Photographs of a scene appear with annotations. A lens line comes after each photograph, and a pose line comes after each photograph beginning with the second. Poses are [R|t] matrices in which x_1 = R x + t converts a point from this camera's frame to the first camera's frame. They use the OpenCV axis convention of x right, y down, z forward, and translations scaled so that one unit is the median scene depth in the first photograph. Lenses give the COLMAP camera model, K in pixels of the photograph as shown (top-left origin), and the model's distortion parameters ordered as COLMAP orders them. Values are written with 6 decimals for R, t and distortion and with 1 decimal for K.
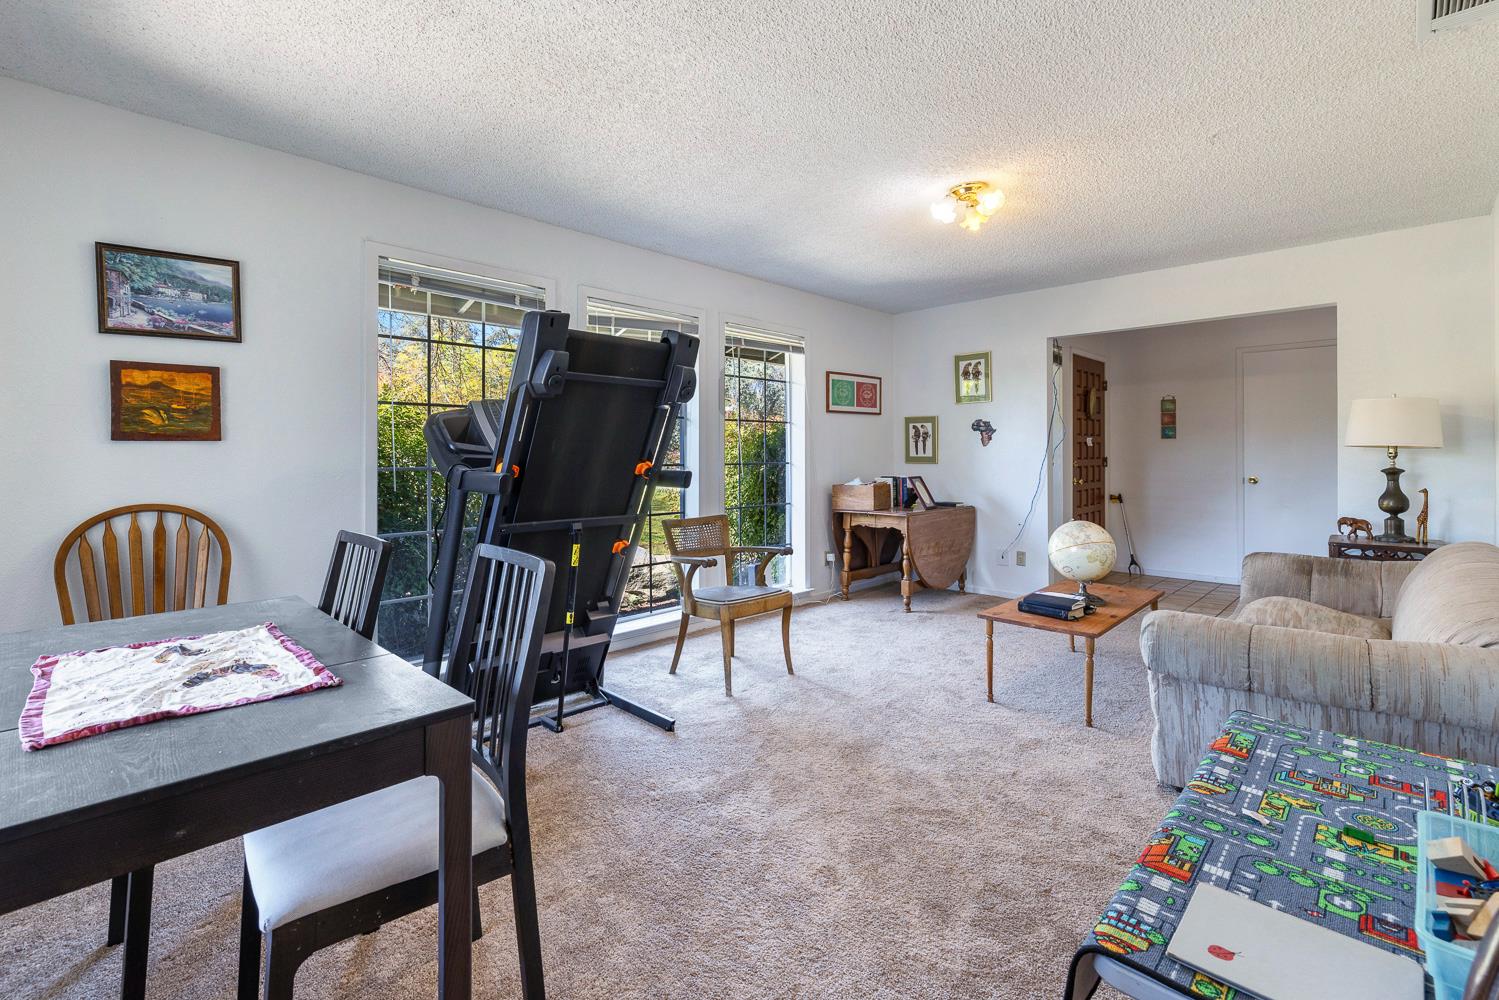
lens RADIAL K [[662.6, 0, 748.8], [0, 662.6, 462.4], [0, 0, 1]] dist [0.000751, 0.000023]
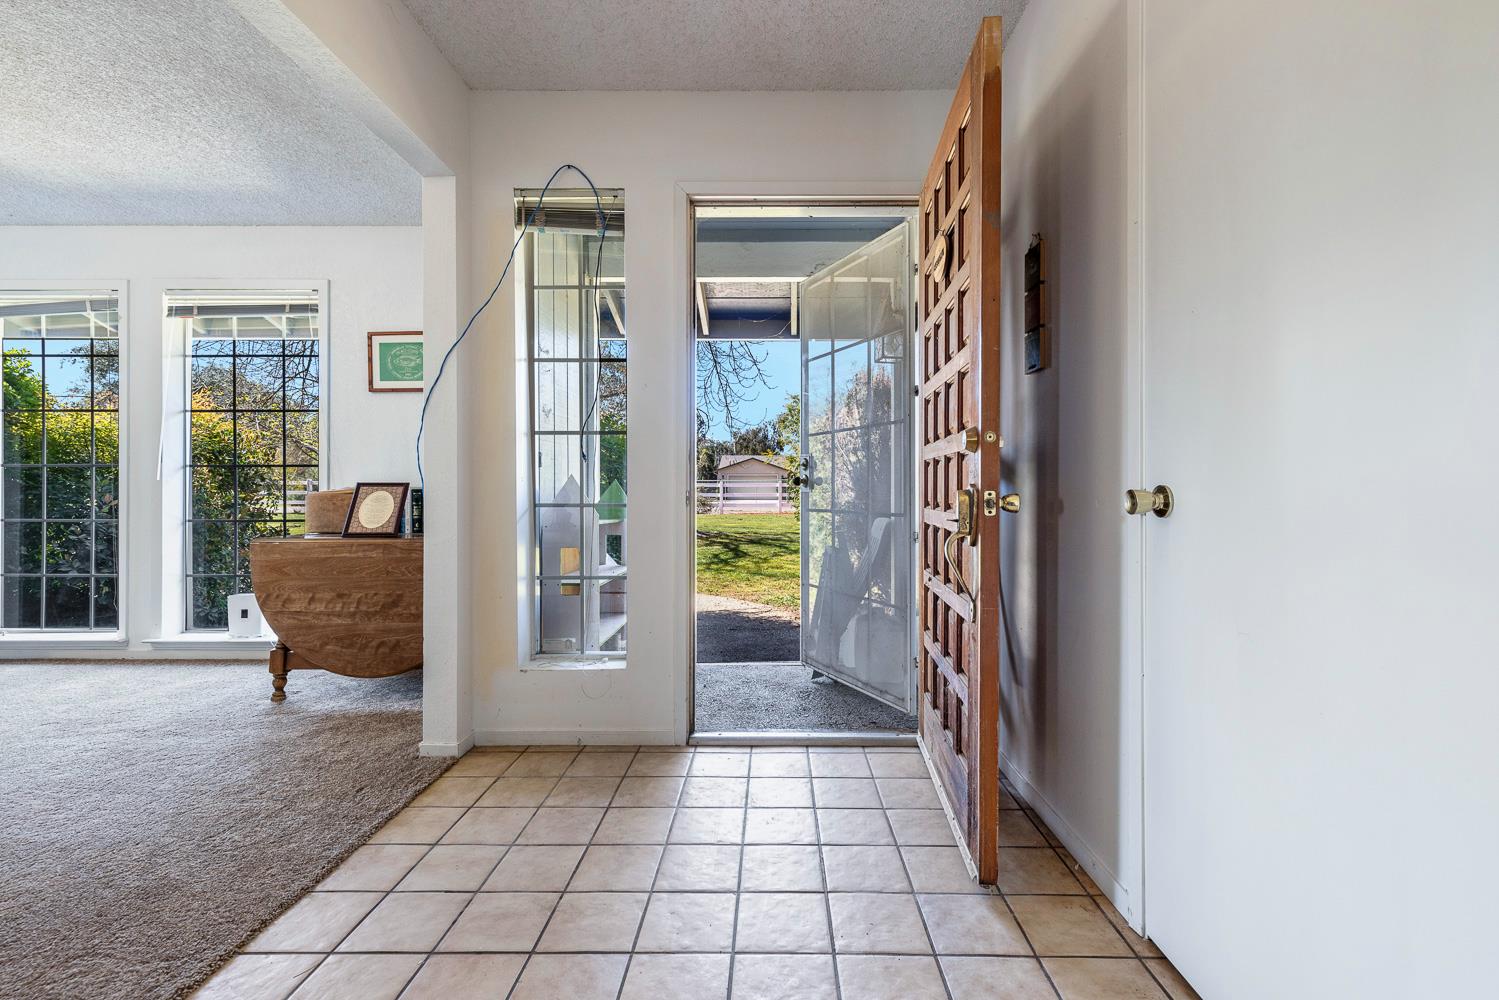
lens RADIAL K [[655.6, 0, 777.0], [0, 655.6, 490.4], [0, 0, 1]] dist [-0.002326, 0.004148]
pose [[0.698629, 0.001680, -0.715483, 0.924770], [-0.009370, 0.999933, -0.006802, 0.031934], [0.715423, 0.011456, 0.698597, 0.822206]]
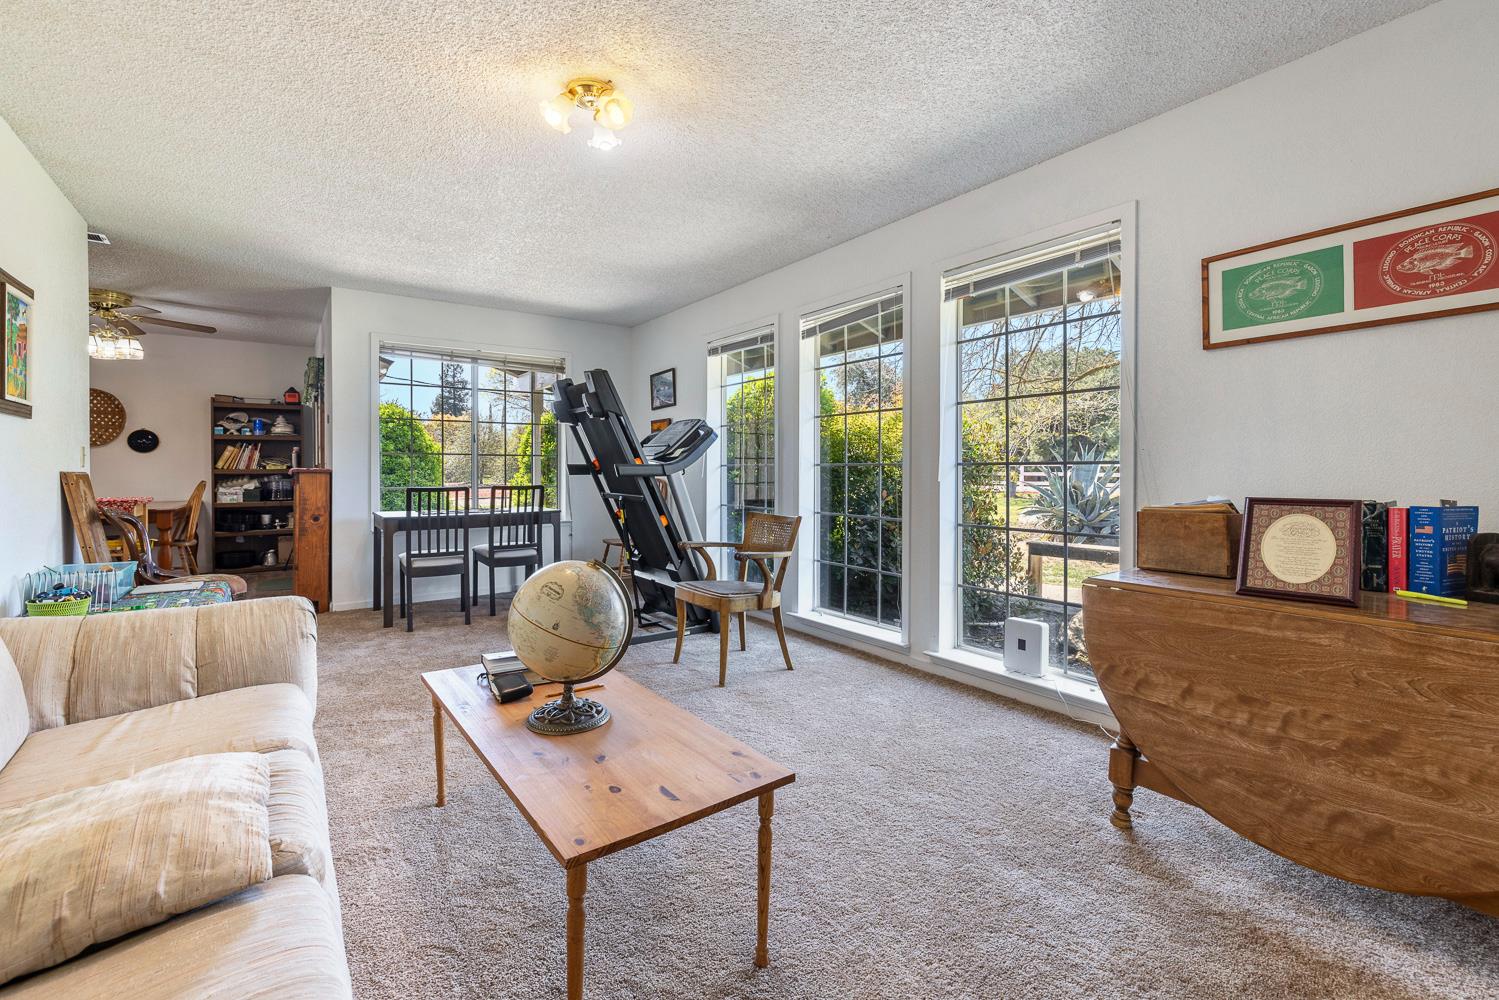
lens RADIAL K [[636.0, 0, 749.7], [0, 636.0, 470.0], [0, 0, 1]] dist [0.000253, 0.000045]
pose [[-0.161002, 0.001765, -0.986953, 0.607986], [-0.010040, 0.999944, 0.003426, 0.011234], [0.986903, 0.010460, -0.160975, 0.758288]]
